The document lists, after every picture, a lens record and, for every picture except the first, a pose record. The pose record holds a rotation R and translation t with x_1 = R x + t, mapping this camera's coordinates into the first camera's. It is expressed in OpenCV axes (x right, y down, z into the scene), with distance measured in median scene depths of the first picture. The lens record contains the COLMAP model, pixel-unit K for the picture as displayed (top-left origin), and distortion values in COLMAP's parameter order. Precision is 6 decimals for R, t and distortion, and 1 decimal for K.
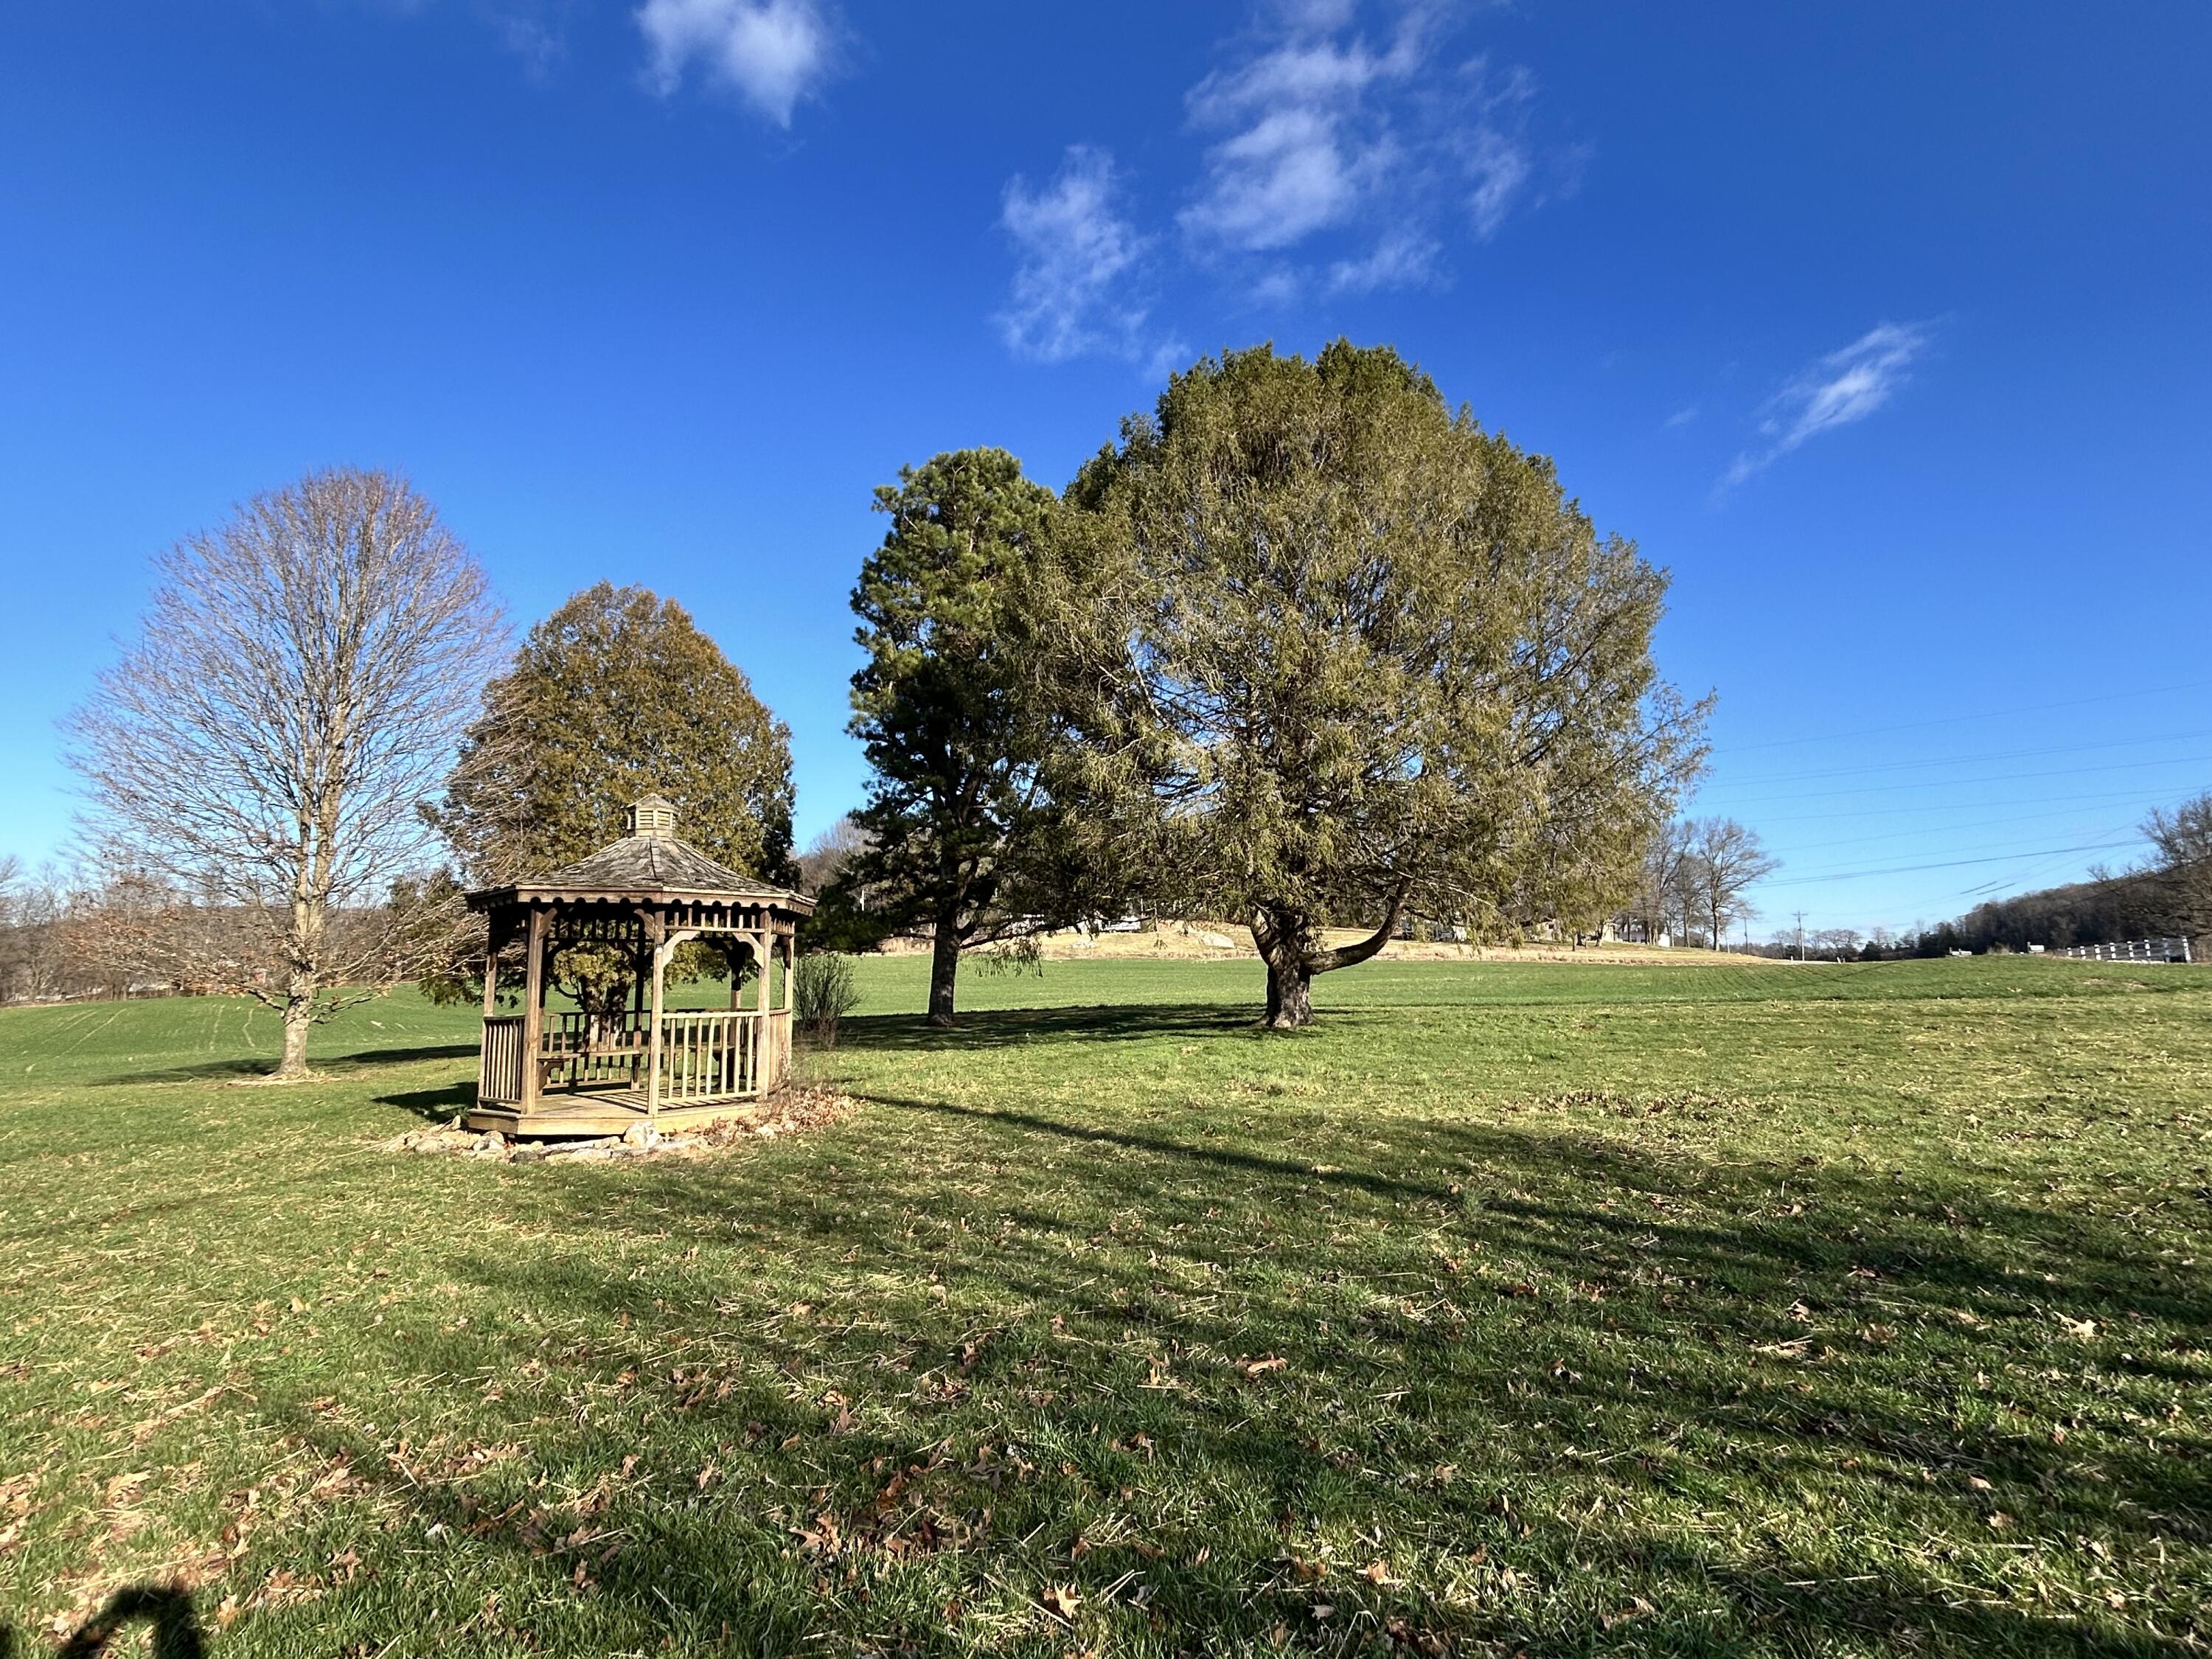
lens RADIAL K [[1172.7, 0, 1106.0], [0, 1172.7, 829.5], [0, 0, 1]] dist [-0.000604, -0.000062]
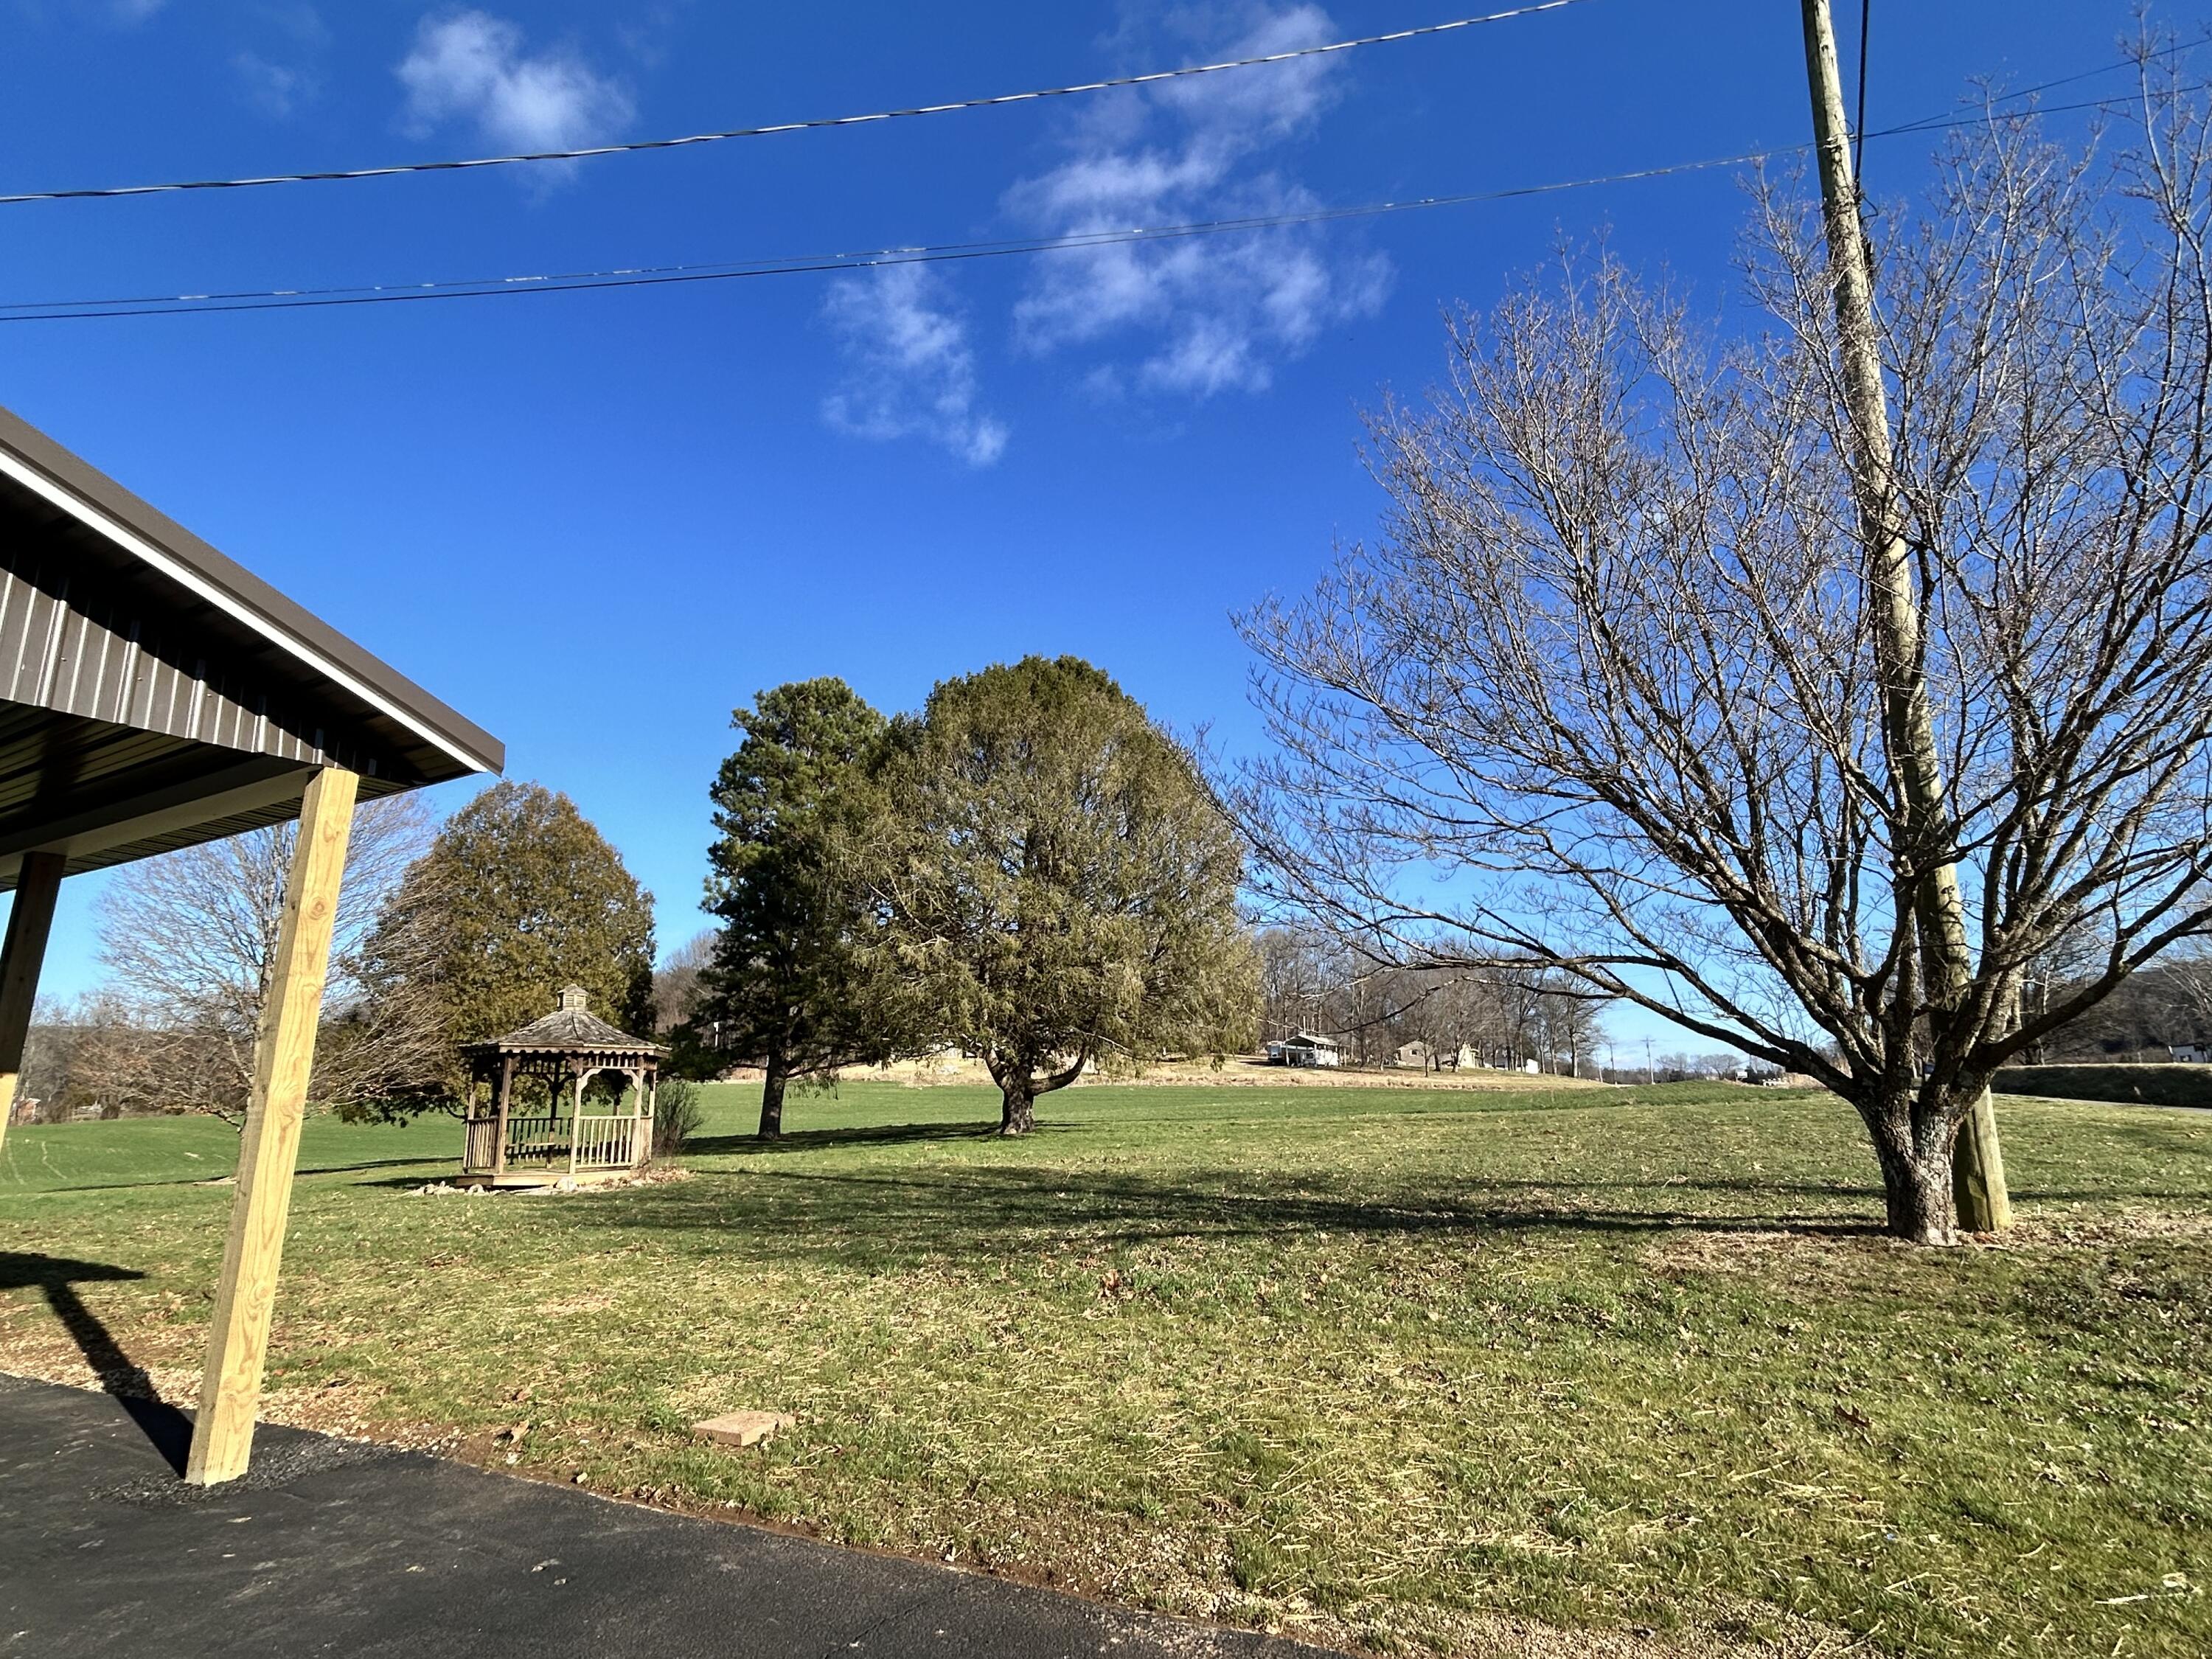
lens RADIAL K [[1144.9, 0, 1093.2], [0, 1144.9, 826.5], [0, 0, 1]] dist [-0.012750, 0.007859]
pose [[0.993950, 0.020031, 0.107994, 0.076023], [-0.007710, 0.993529, -0.113321, -0.033921], [-0.109565, 0.111802, 0.987672, -0.320958]]
